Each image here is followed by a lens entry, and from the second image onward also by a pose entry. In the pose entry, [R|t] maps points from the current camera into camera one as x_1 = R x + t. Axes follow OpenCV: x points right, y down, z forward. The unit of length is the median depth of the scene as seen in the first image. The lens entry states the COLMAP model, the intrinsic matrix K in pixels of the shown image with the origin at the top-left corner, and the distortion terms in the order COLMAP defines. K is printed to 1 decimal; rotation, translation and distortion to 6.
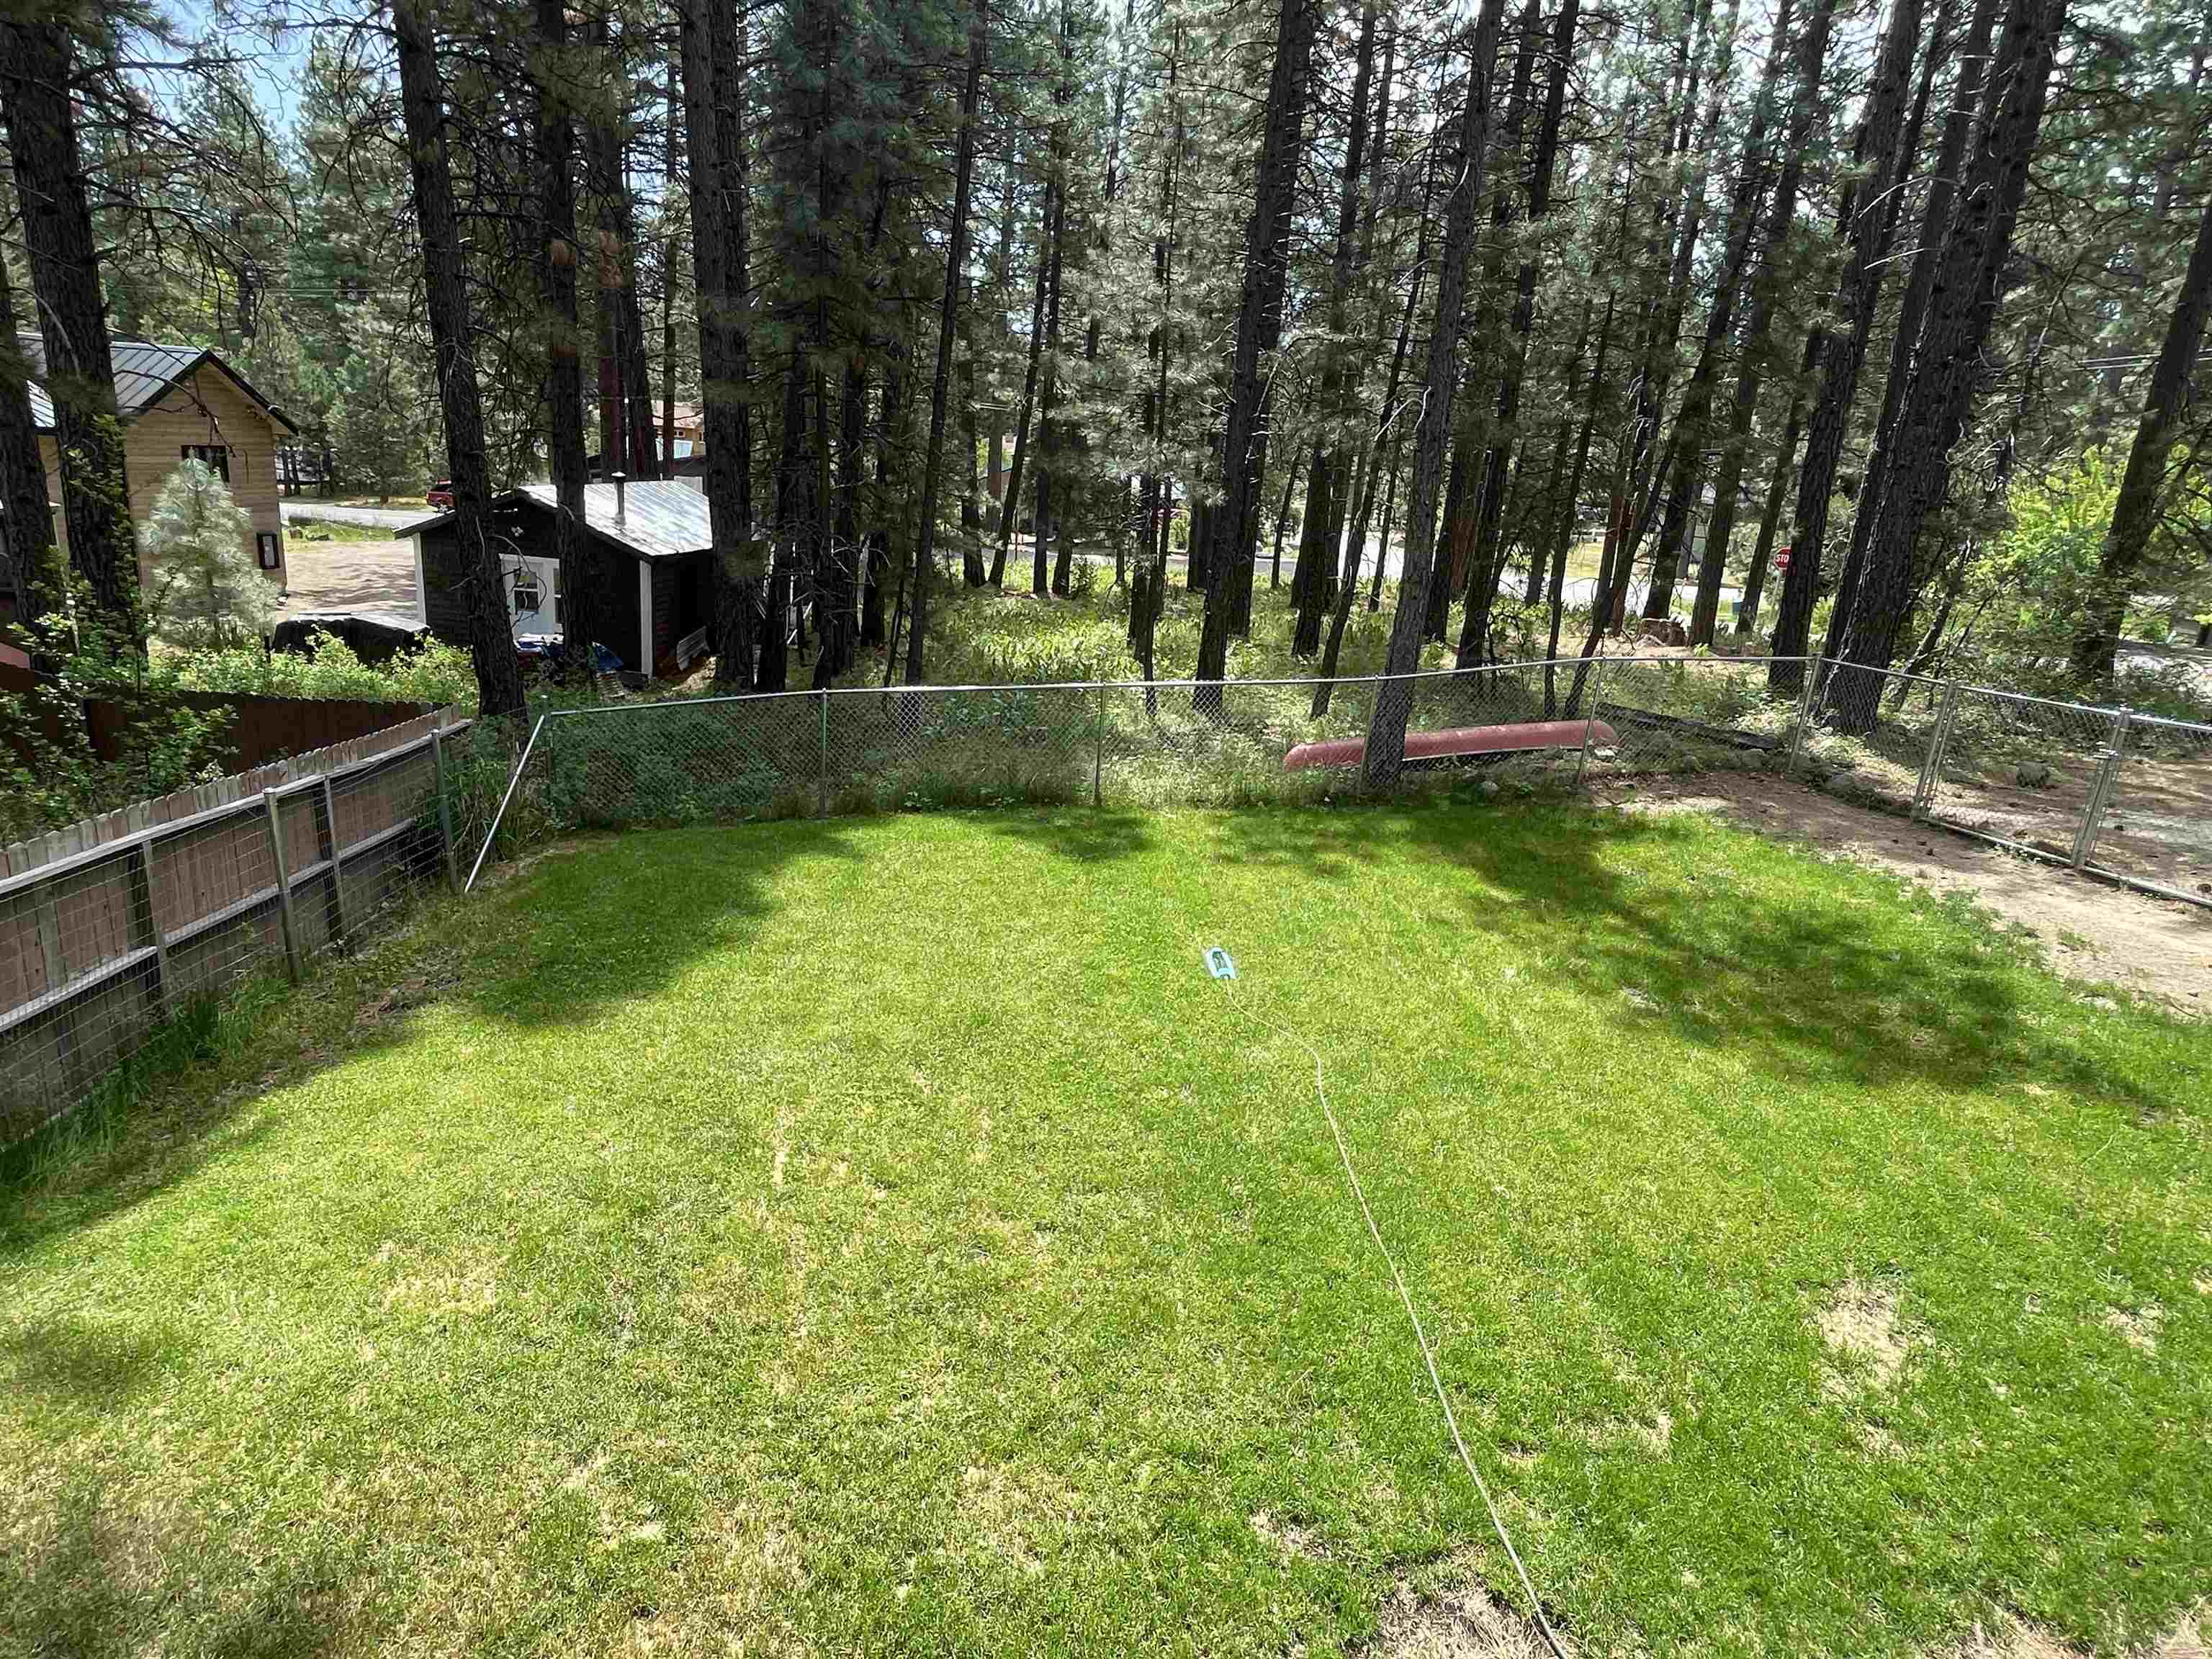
lens RADIAL K [[1297.5, 0, 1106.0], [0, 1297.5, 829.5], [0, 0, 1]] dist [0.001435, 0.000192]
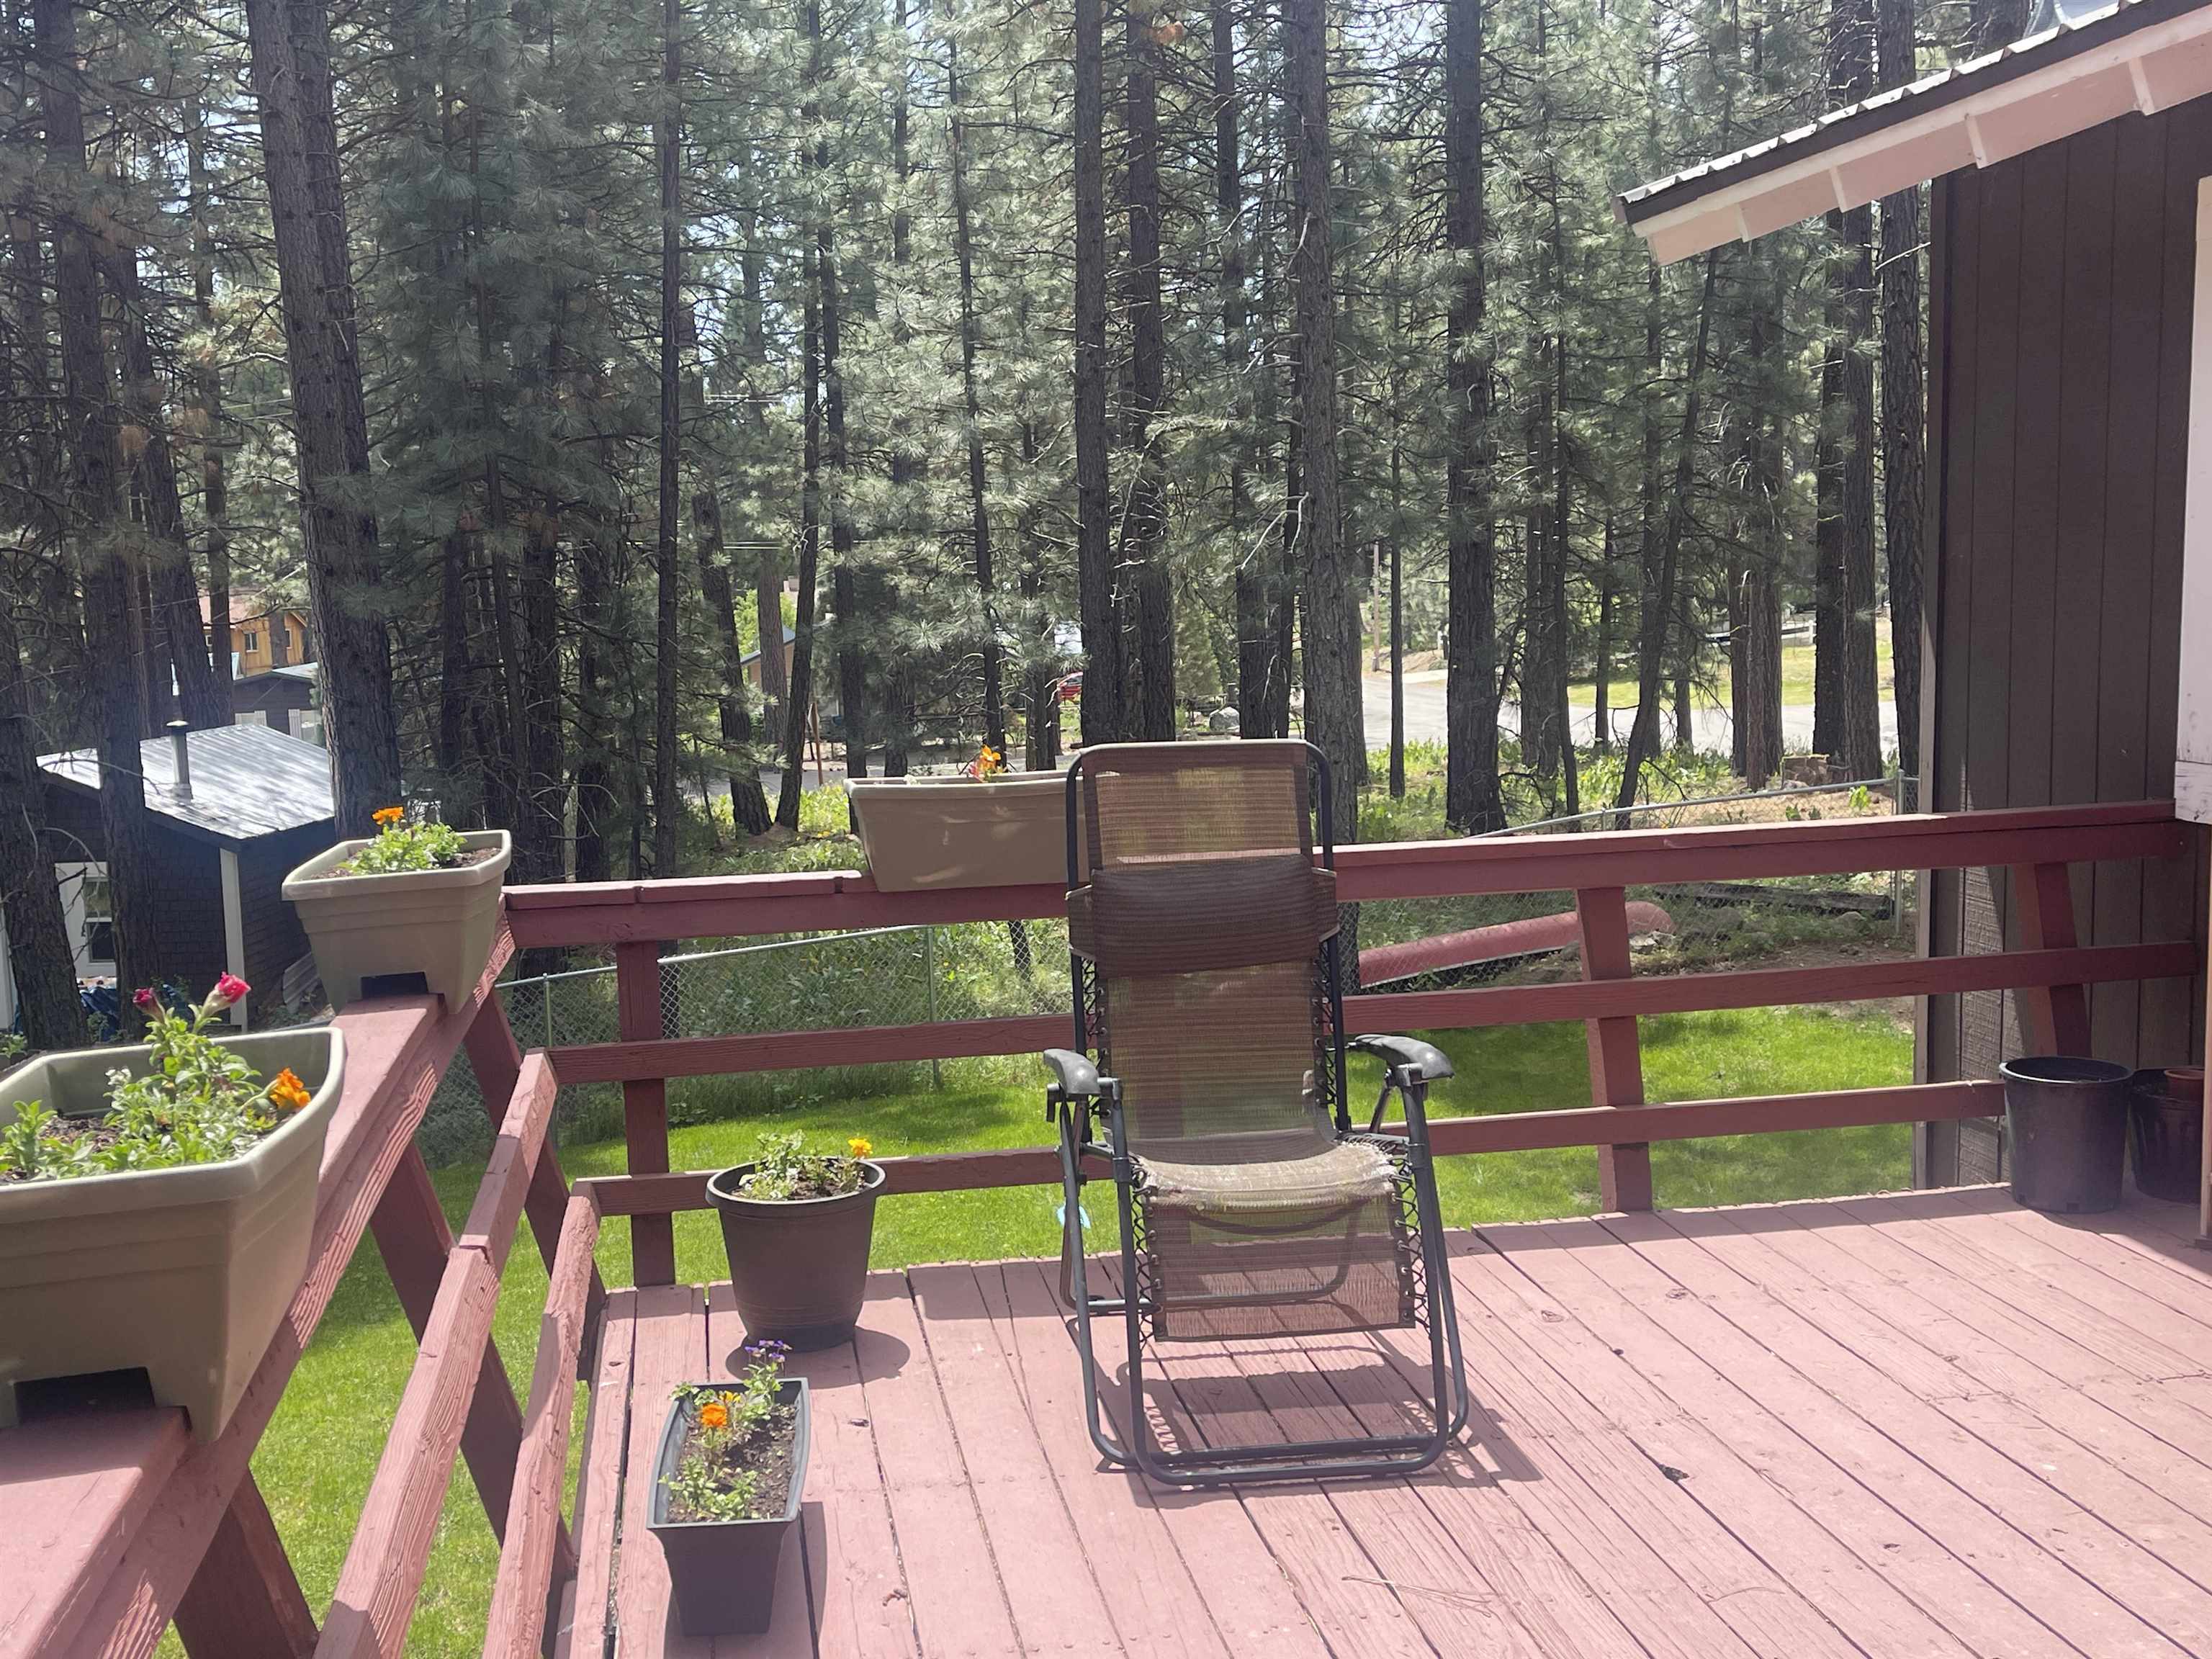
lens RADIAL K [[2243.7, 0, 1106.0], [0, 2243.7, 829.5], [0, 0, 1]] dist [0.075454, -0.003105]
pose [[0.991563, -0.118129, 0.053362, 0.015373], [0.125597, 0.977376, -0.170178, 0.026607], [-0.032051, 0.175444, 0.983967, -0.110393]]
